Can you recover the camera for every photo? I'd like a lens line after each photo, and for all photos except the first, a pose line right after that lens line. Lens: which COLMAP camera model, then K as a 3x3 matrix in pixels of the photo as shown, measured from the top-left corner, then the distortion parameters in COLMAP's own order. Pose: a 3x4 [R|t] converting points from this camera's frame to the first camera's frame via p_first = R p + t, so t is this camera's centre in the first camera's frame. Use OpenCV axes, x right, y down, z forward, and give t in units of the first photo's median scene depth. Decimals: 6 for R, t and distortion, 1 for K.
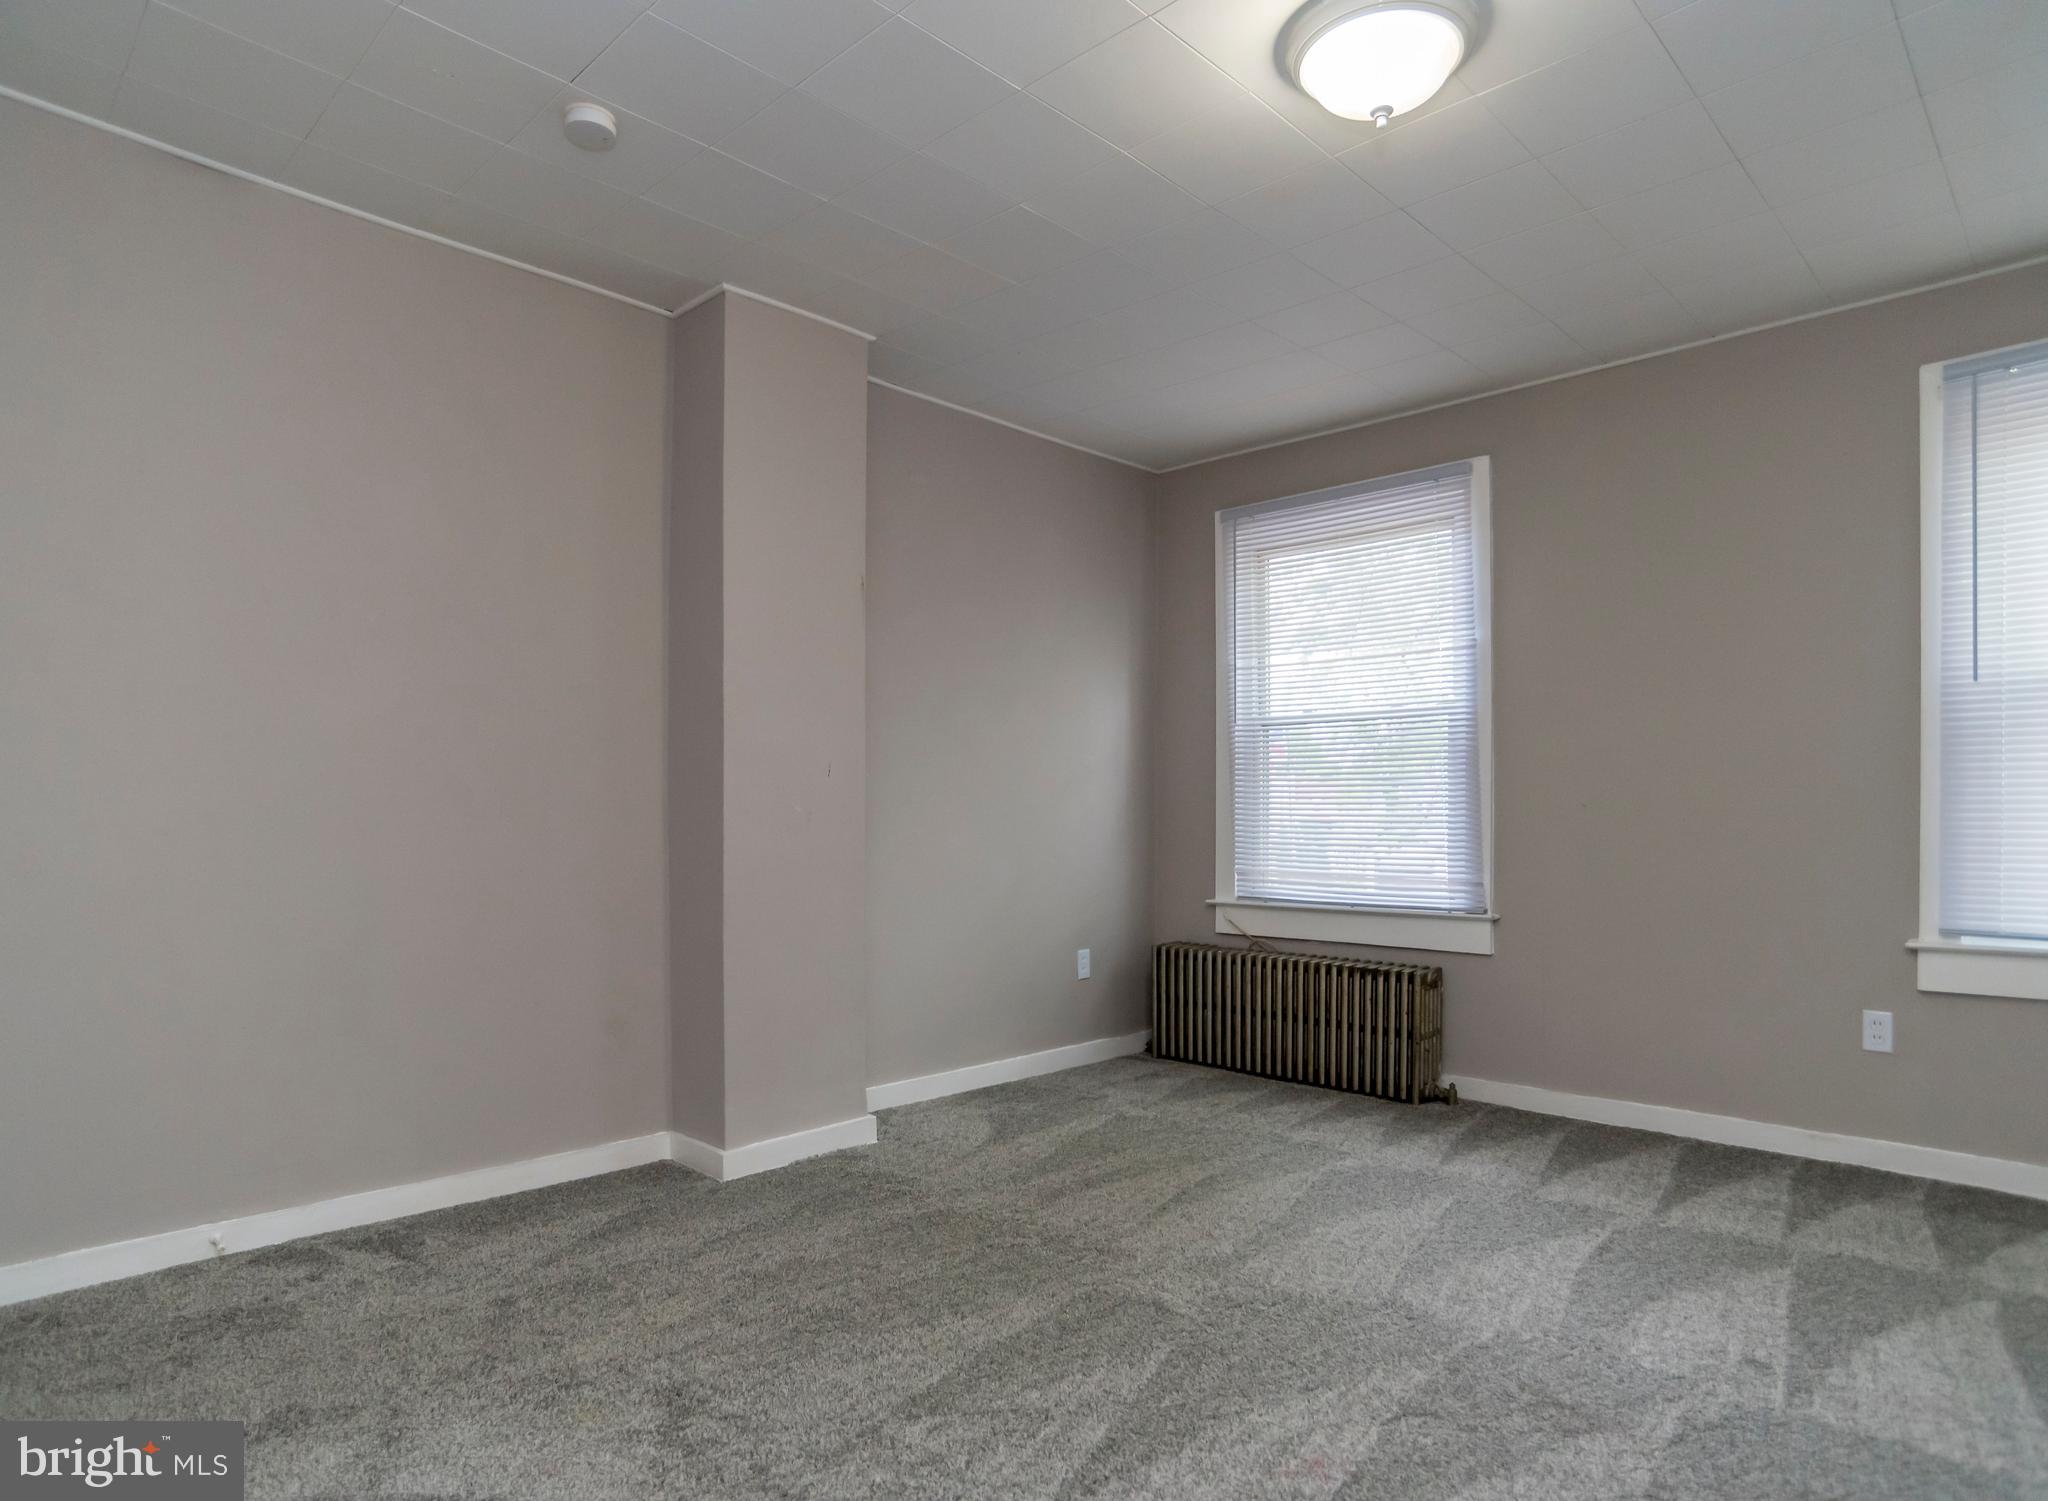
lens RADIAL K [[1166.5, 0, 1033.0], [0, 1166.5, 823.6], [0, 0, 1]] dist [-0.074957, 0.024429]
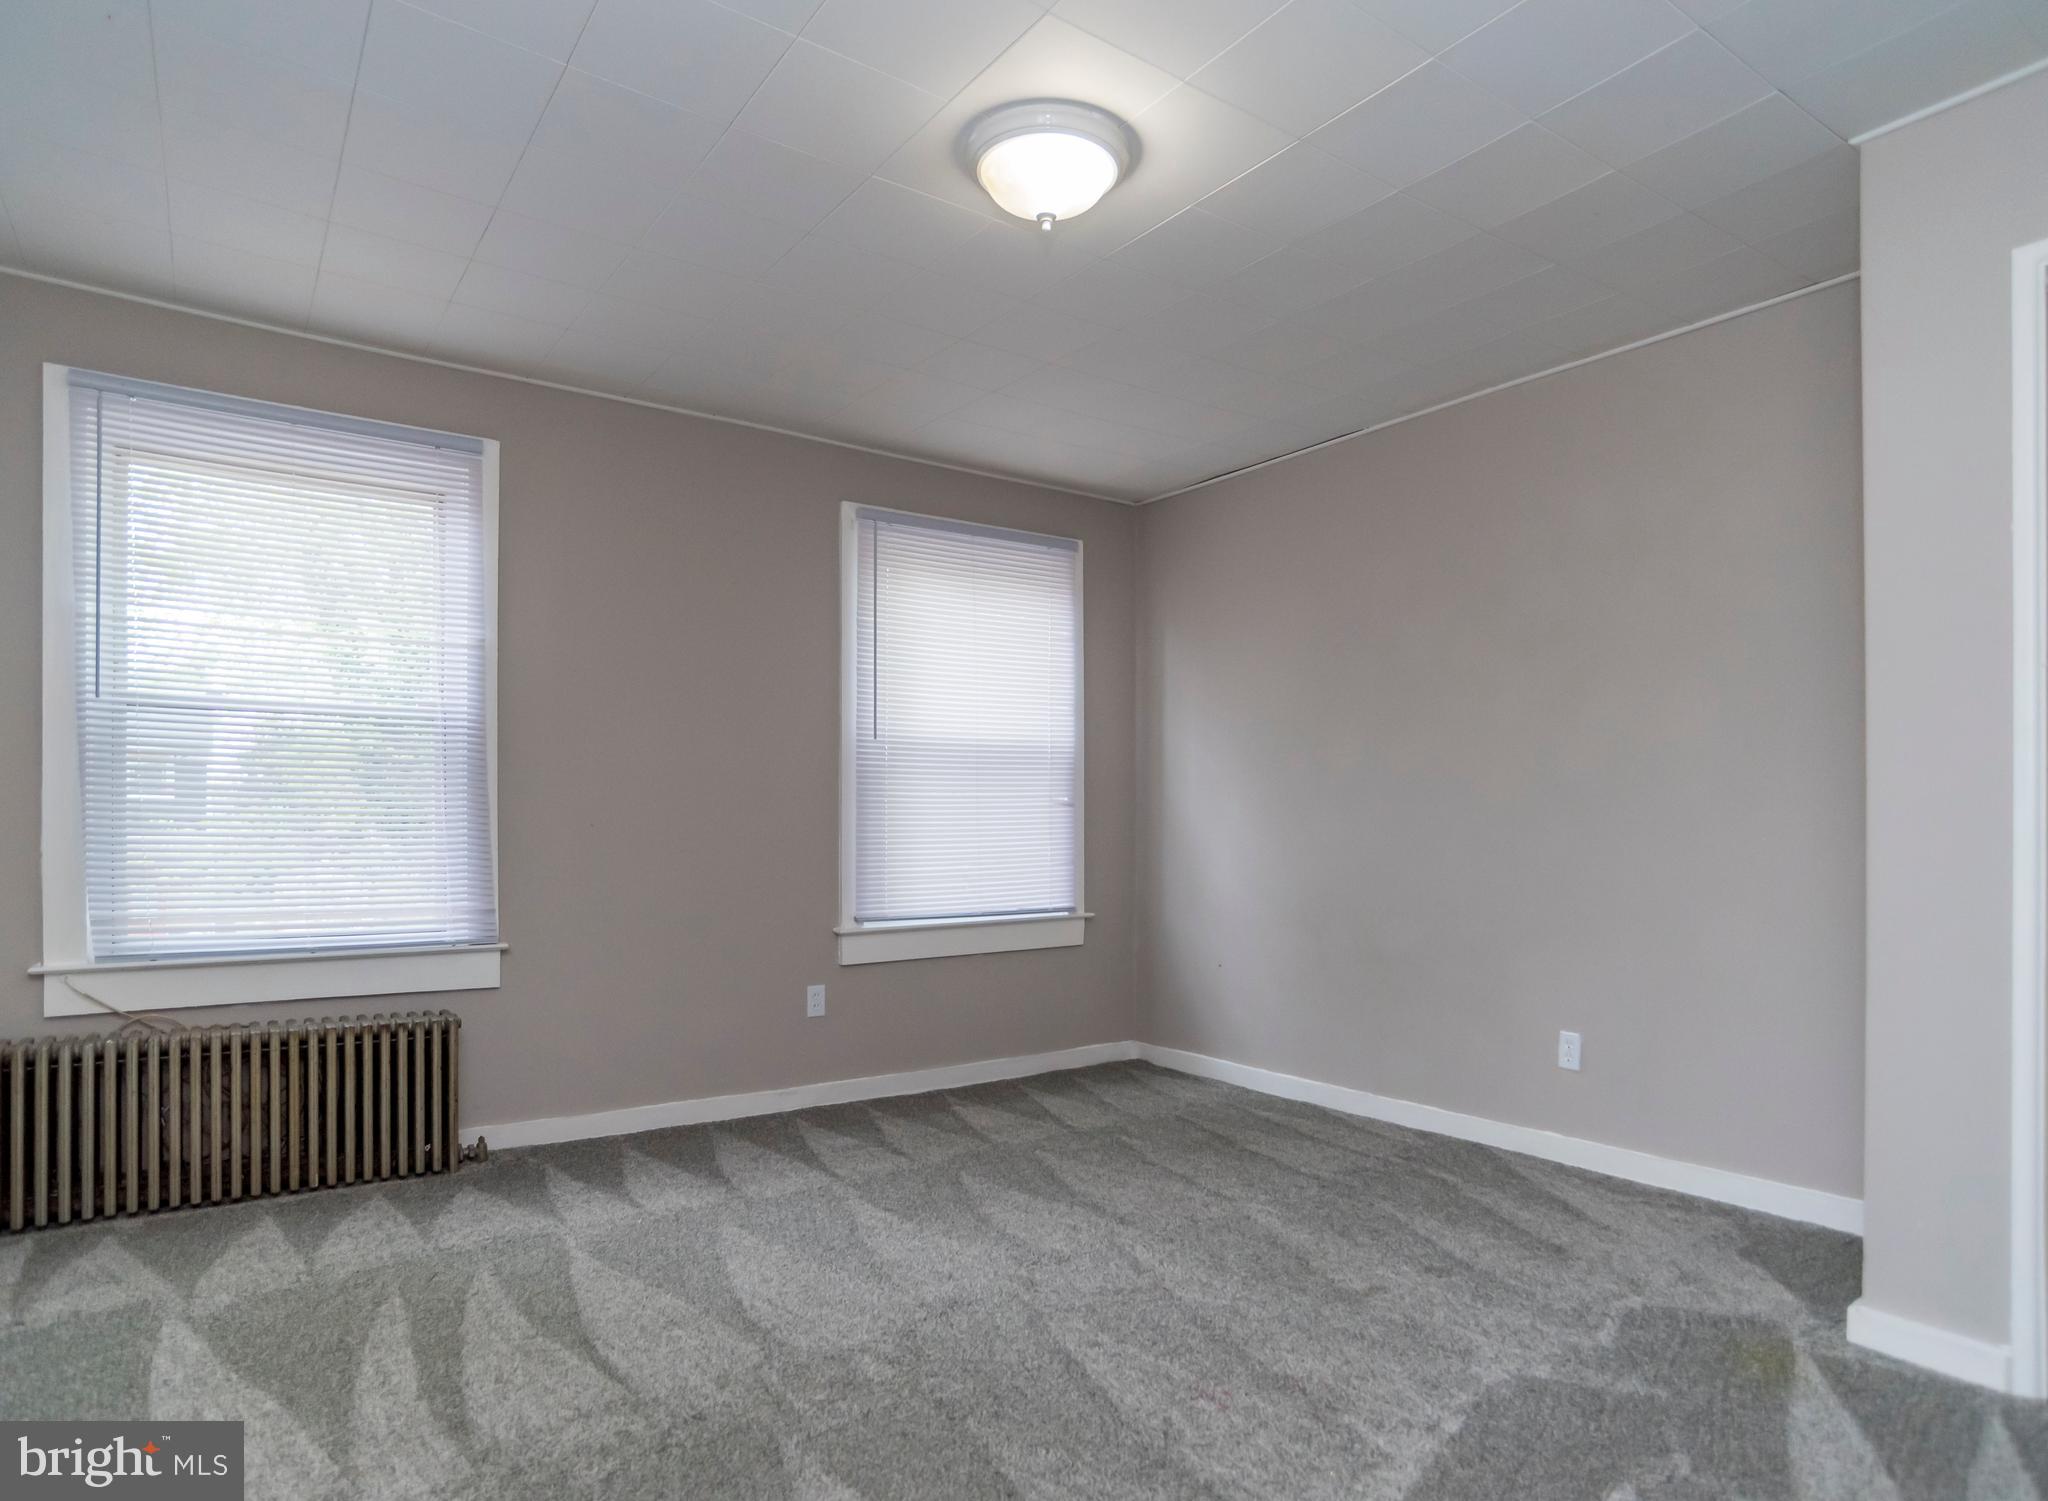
lens RADIAL K [[1166.5, 0, 1033.0], [0, 1166.5, 823.6], [0, 0, 1]] dist [-0.074957, 0.024429]
pose [[0.169680, 0.006752, 0.985476, -0.432558], [0.005544, 0.999954, -0.007806, -0.006732], [-0.985484, 0.006788, 0.169635, 0.429495]]
